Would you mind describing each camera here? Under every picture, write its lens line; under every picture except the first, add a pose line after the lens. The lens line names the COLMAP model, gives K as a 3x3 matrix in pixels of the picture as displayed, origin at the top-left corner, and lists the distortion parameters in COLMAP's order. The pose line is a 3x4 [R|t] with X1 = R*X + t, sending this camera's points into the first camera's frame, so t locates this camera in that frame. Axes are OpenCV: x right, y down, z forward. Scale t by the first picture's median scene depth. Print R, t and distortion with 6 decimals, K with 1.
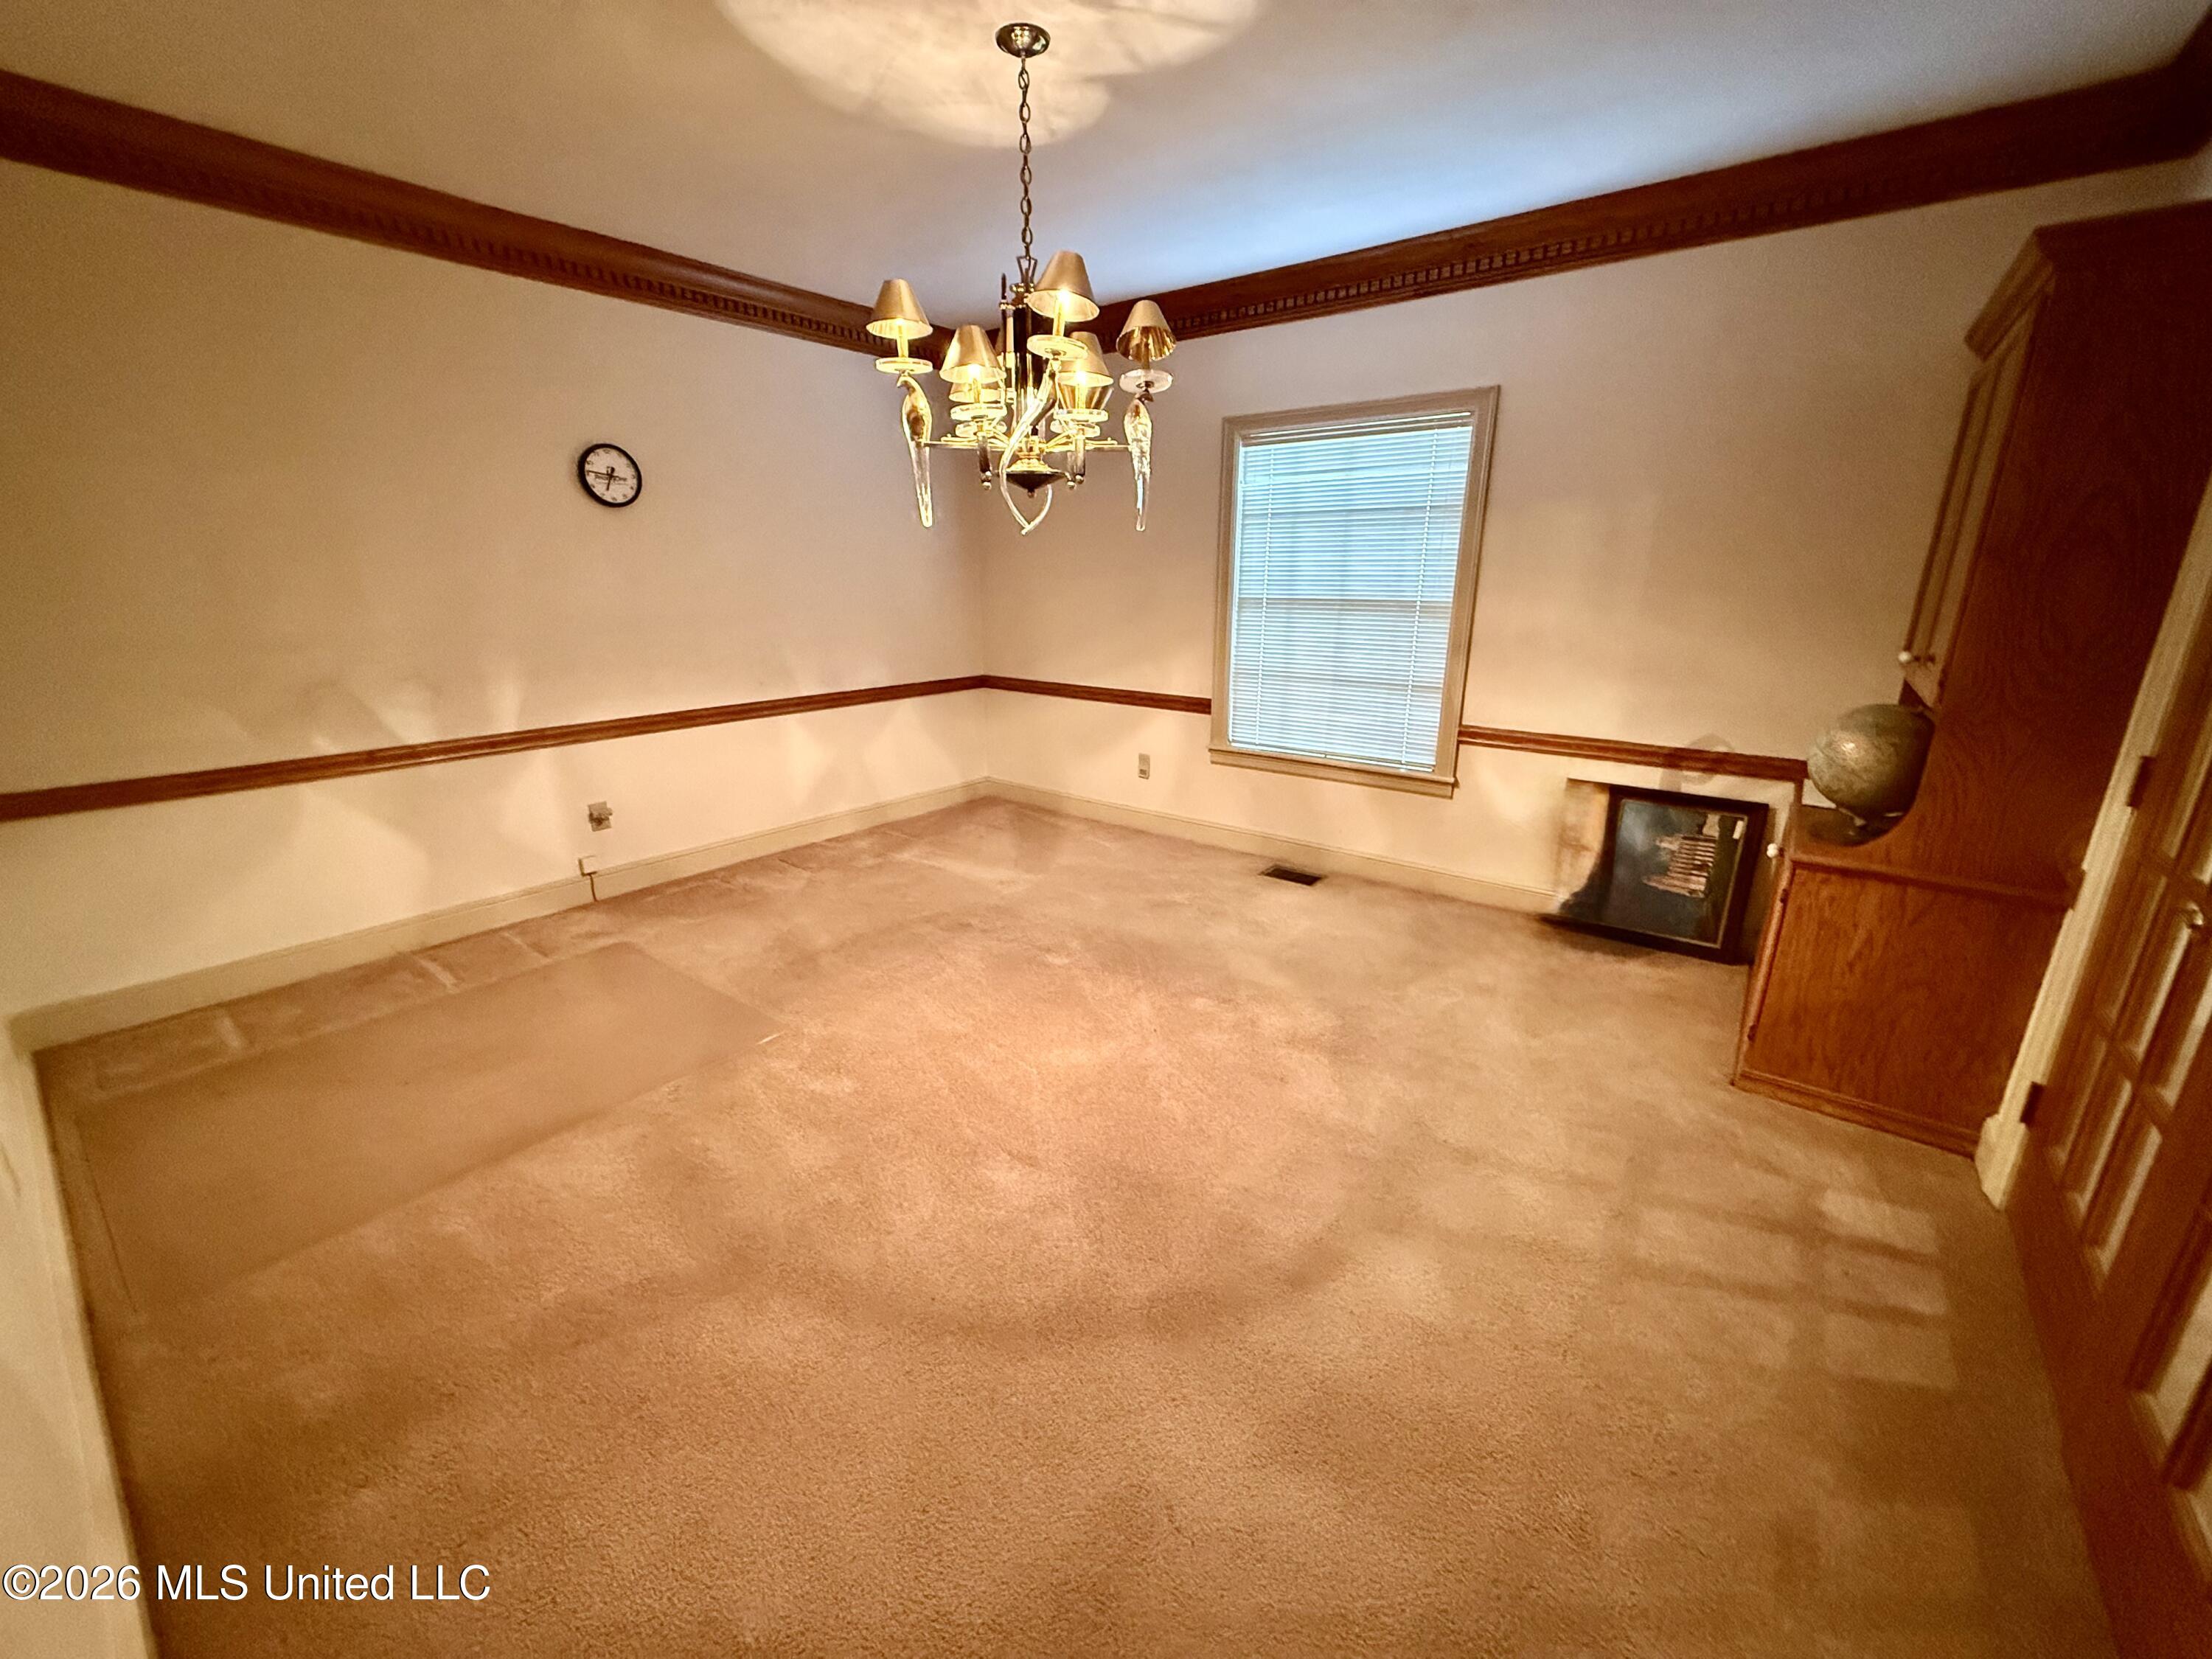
lens RADIAL K [[877.2, 0, 1101.8], [0, 877.2, 828.6], [0, 0, 1]] dist [0.001284, 0.000081]
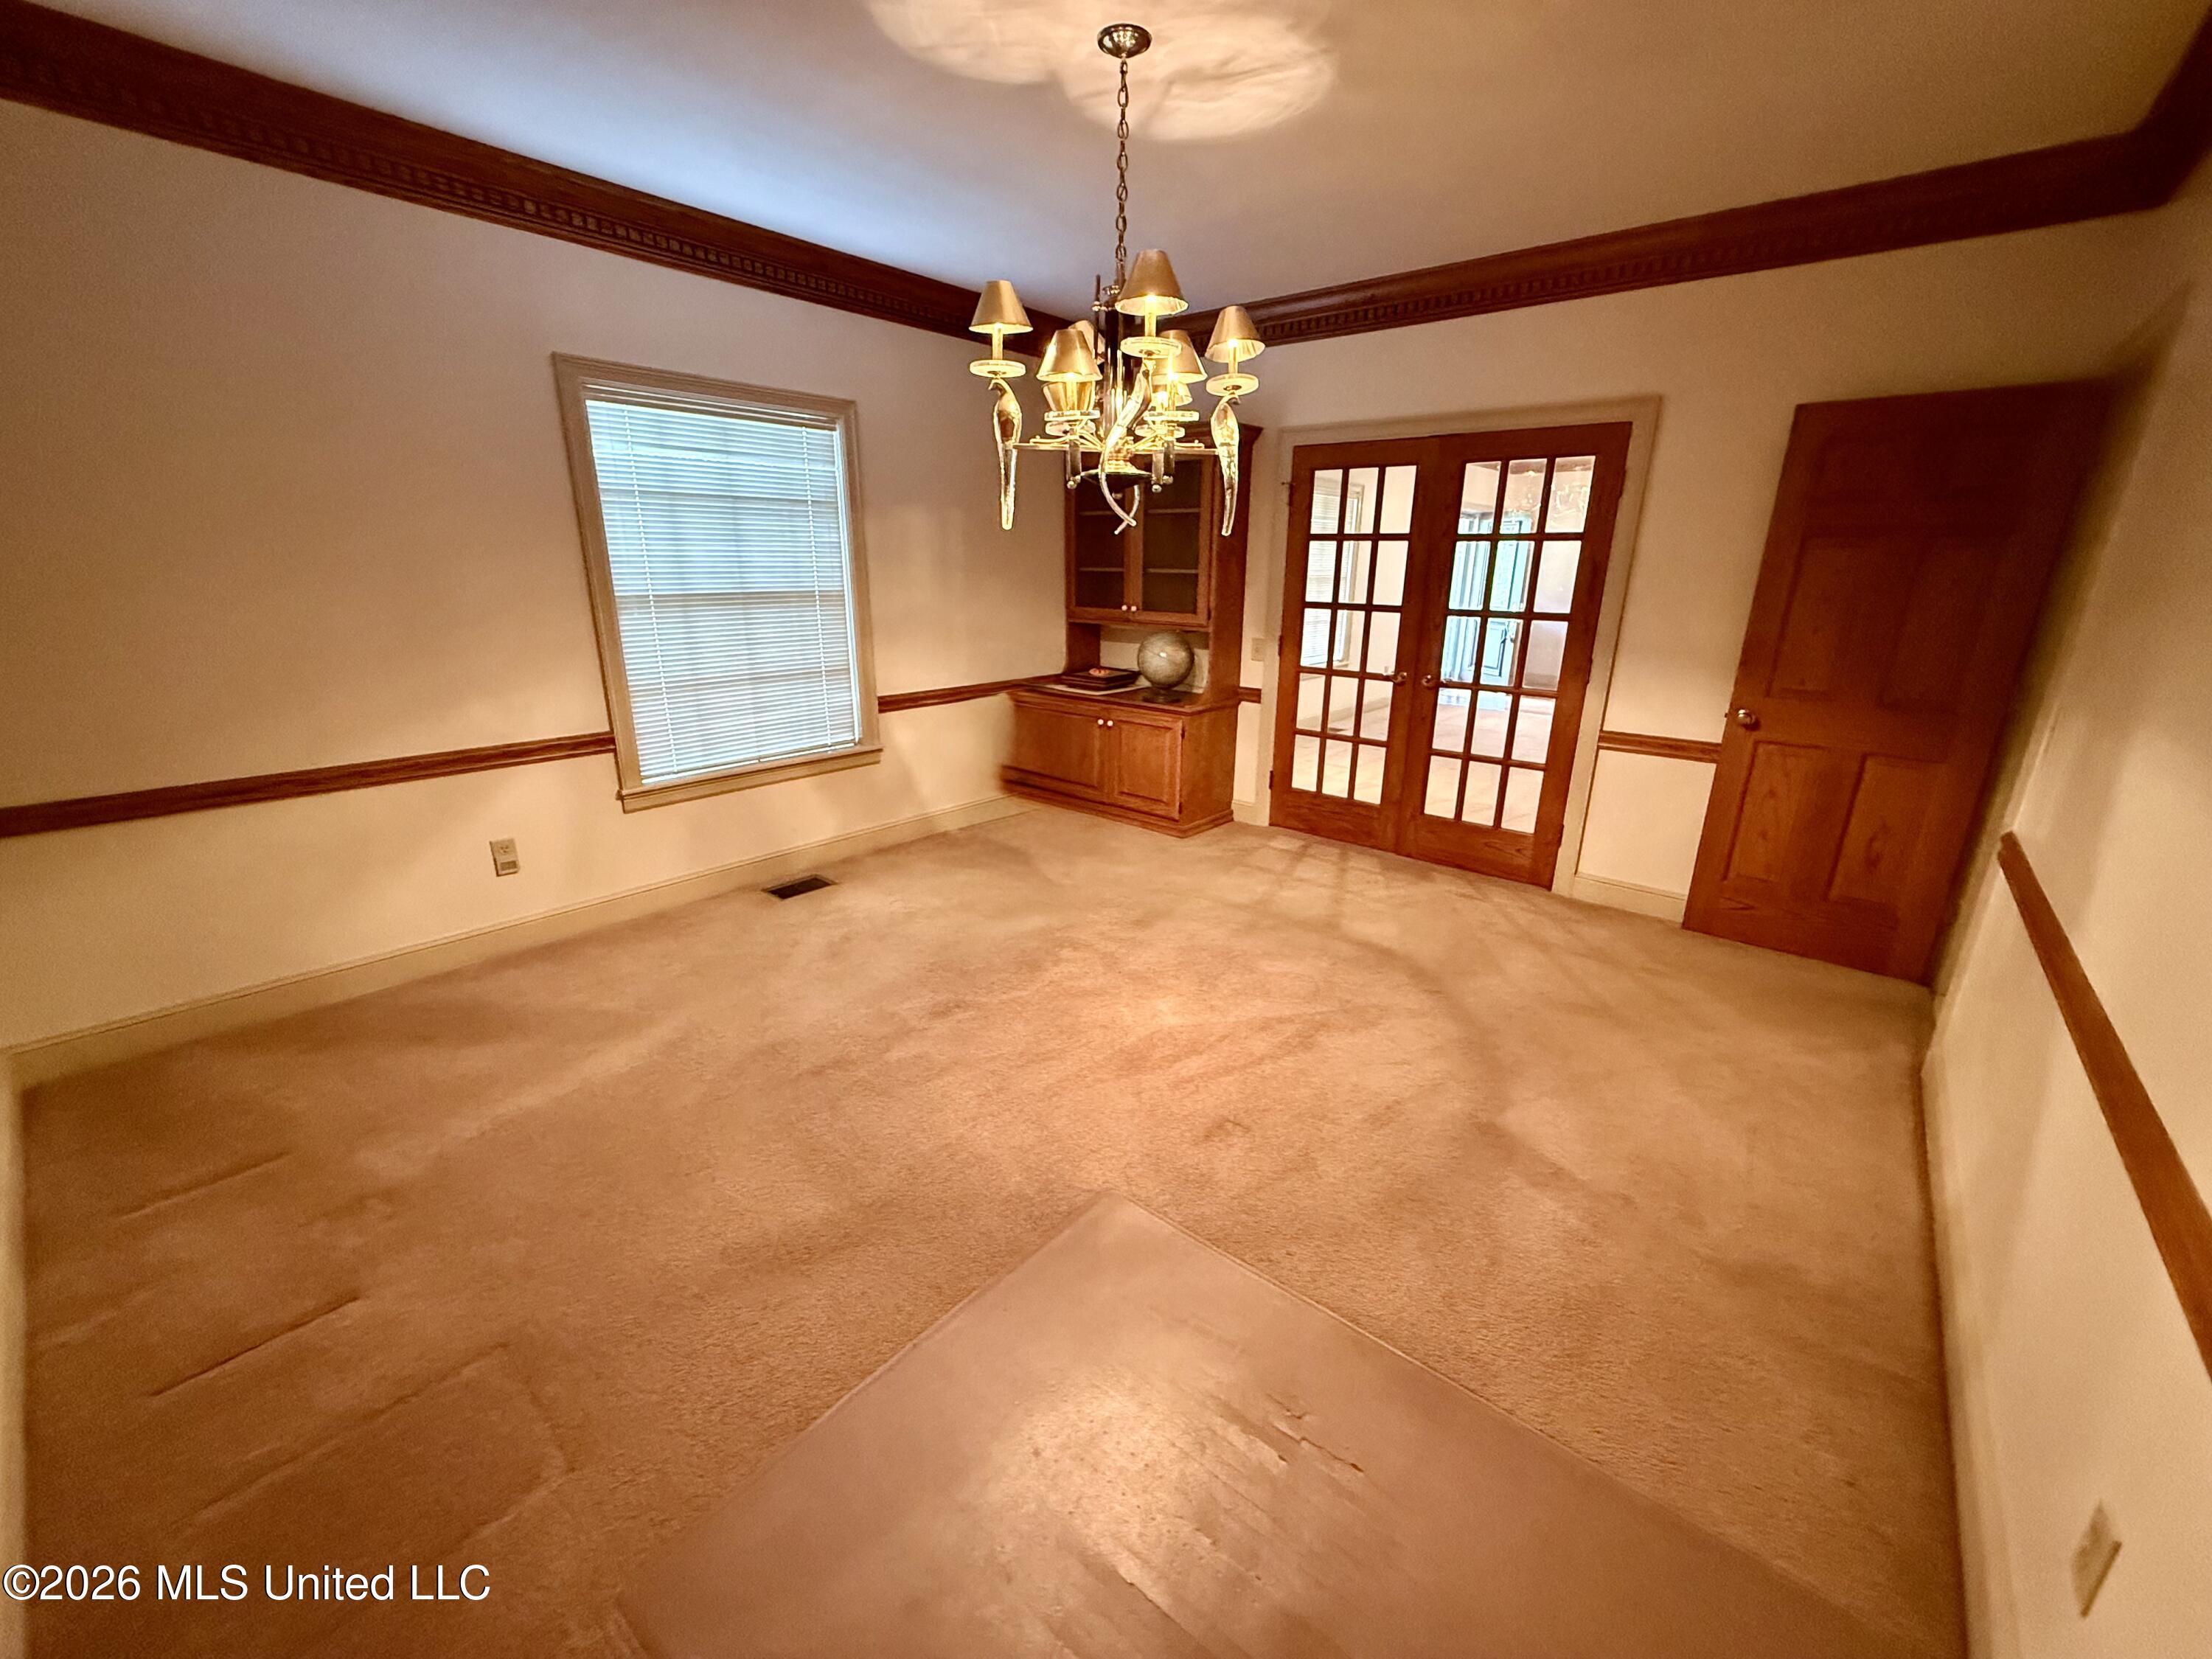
lens RADIAL K [[877.2, 0, 1101.8], [0, 877.2, 828.6], [0, 0, 1]] dist [0.001284, 0.000081]
pose [[0.047742, -0.294733, 0.954386, -0.699964], [0.275885, 0.922199, 0.270992, -0.184567], [-0.960004, 0.250363, 0.125340, 0.602782]]
